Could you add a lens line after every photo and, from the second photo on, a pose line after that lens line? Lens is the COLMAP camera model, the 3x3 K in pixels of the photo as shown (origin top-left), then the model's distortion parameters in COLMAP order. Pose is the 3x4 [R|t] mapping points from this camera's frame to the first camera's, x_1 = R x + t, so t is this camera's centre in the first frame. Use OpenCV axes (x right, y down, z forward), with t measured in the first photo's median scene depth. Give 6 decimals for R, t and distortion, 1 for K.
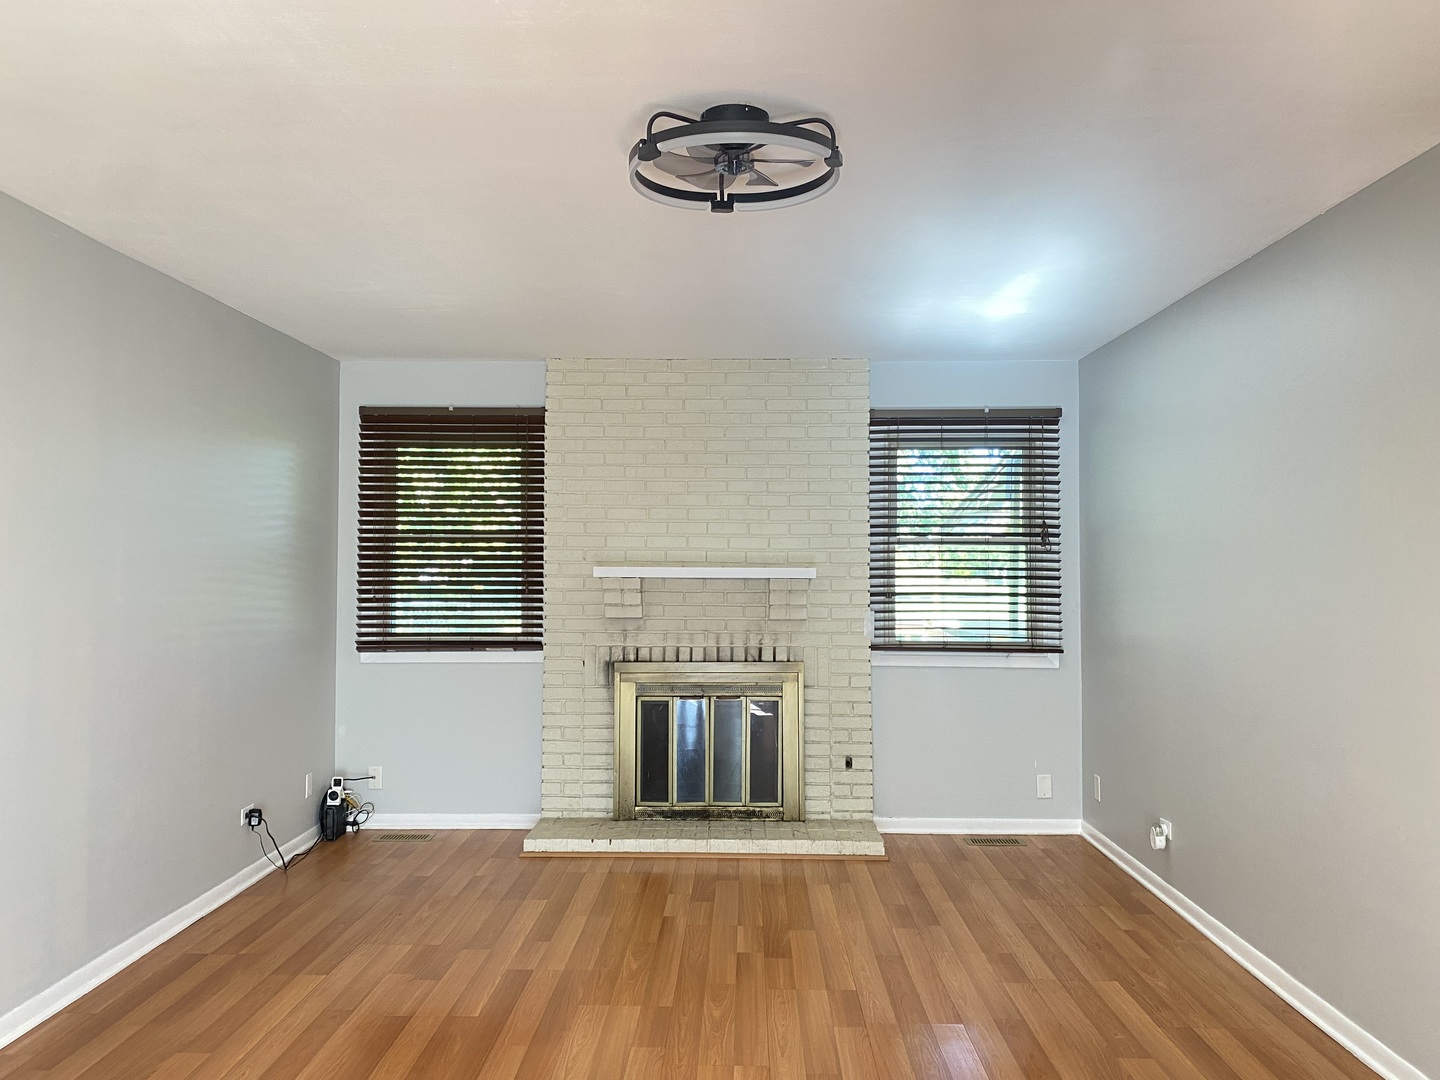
lens RADIAL K [[1119.2, 0, 705.0], [0, 1119.2, 511.0], [0, 0, 1]] dist [0.052383, -0.013657]
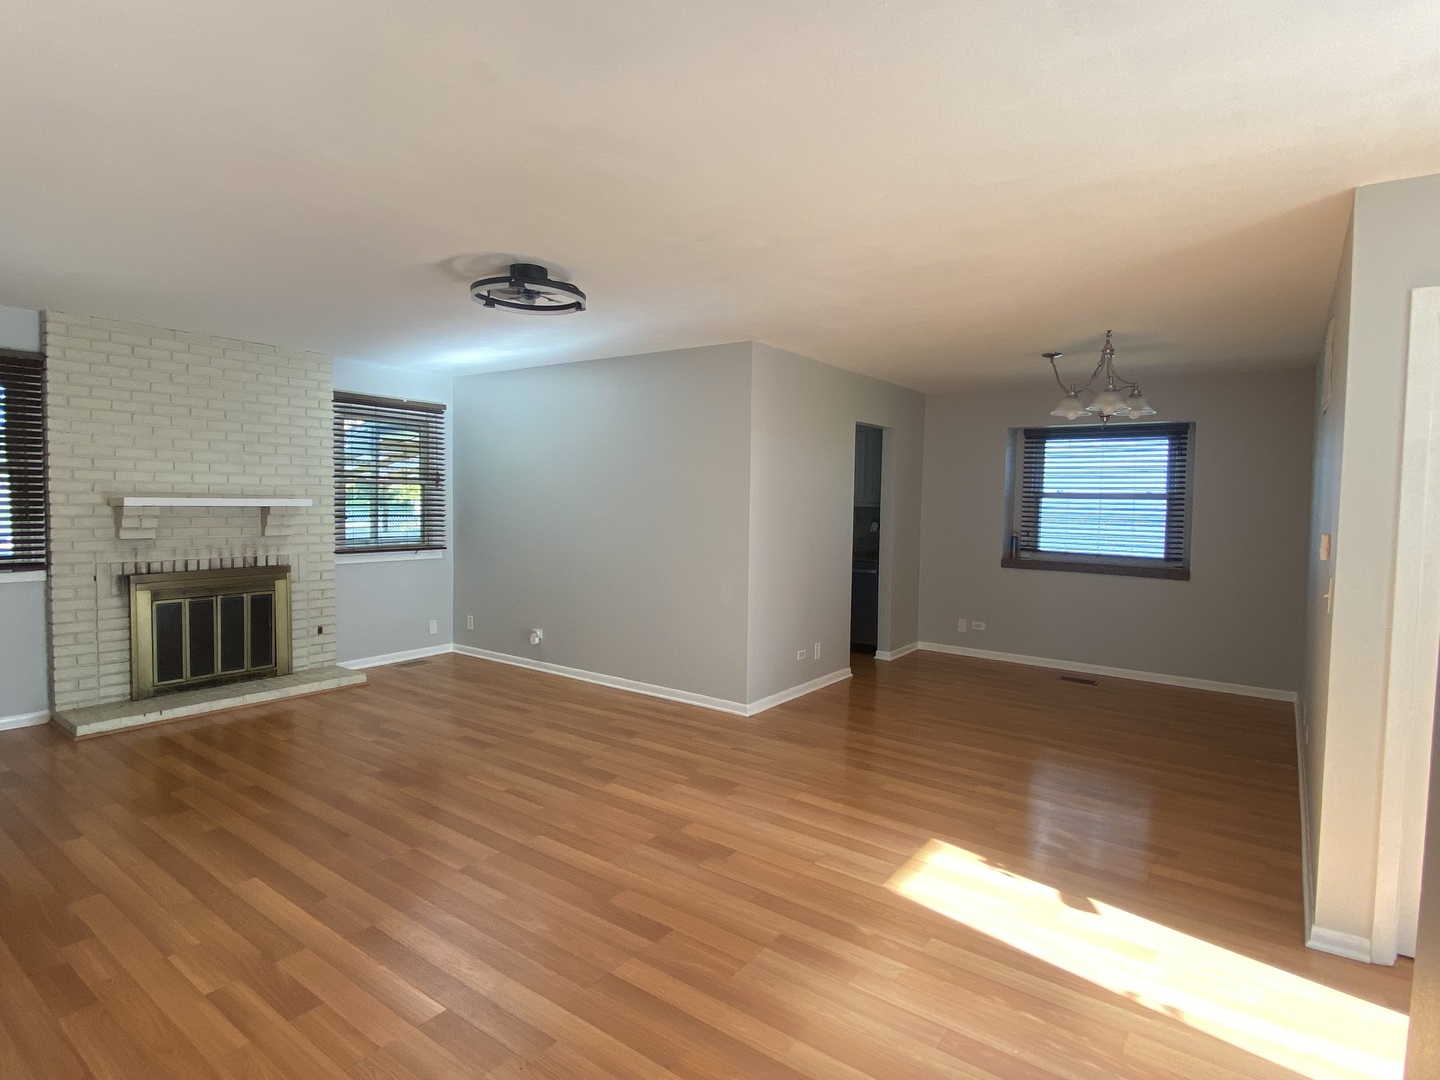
lens RADIAL K [[762.5, 0, 719.8], [0, 762.5, 541.4], [0, 0, 1]] dist [-0.008317, -0.001836]
pose [[0.564087, -0.039970, 0.824747, -0.396155], [-0.051037, 0.995230, 0.083139, -0.003011], [-0.824136, -0.088990, 0.559357, 0.013260]]
